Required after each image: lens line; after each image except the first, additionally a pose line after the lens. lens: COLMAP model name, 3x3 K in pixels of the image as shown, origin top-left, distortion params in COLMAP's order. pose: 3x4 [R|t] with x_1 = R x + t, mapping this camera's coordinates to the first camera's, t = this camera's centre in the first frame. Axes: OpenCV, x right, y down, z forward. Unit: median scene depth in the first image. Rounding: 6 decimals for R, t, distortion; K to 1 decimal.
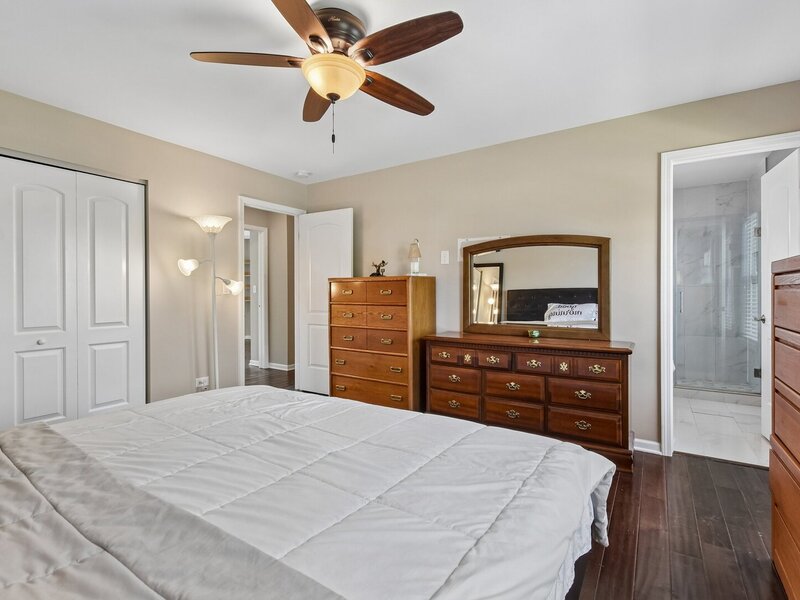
lens RADIAL K [[401.2, 0, 398.9], [0, 401.2, 295.3], [0, 0, 1]] dist [-0.034511, 0.000321]
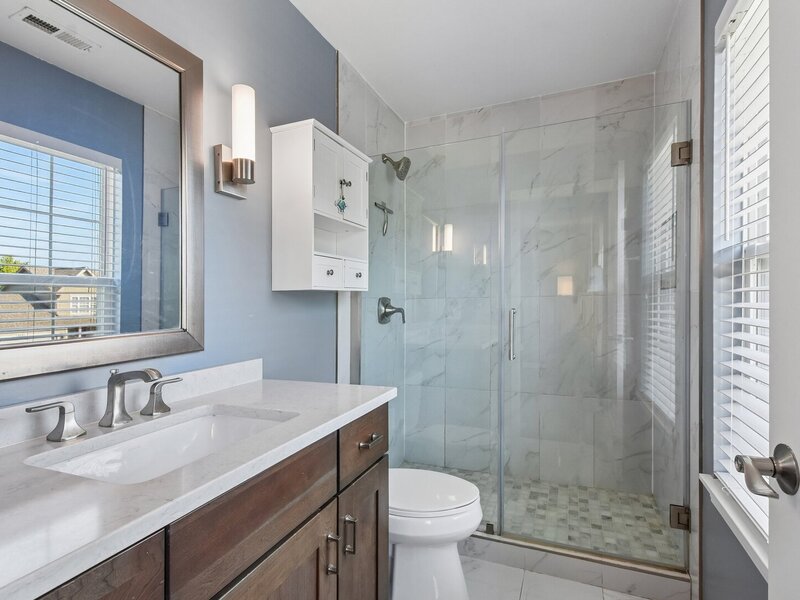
lens RADIAL K [[401.2, 0, 401.5], [0, 401.2, 300.9], [0, 0, 1]] dist [-0.034511, 0.000321]
pose [[0.985437, 0.005760, 0.169941, 0.499045], [-0.005694, 0.999983, -0.000876, -0.015645], [-0.169943, -0.000104, 0.985454, 0.566315]]
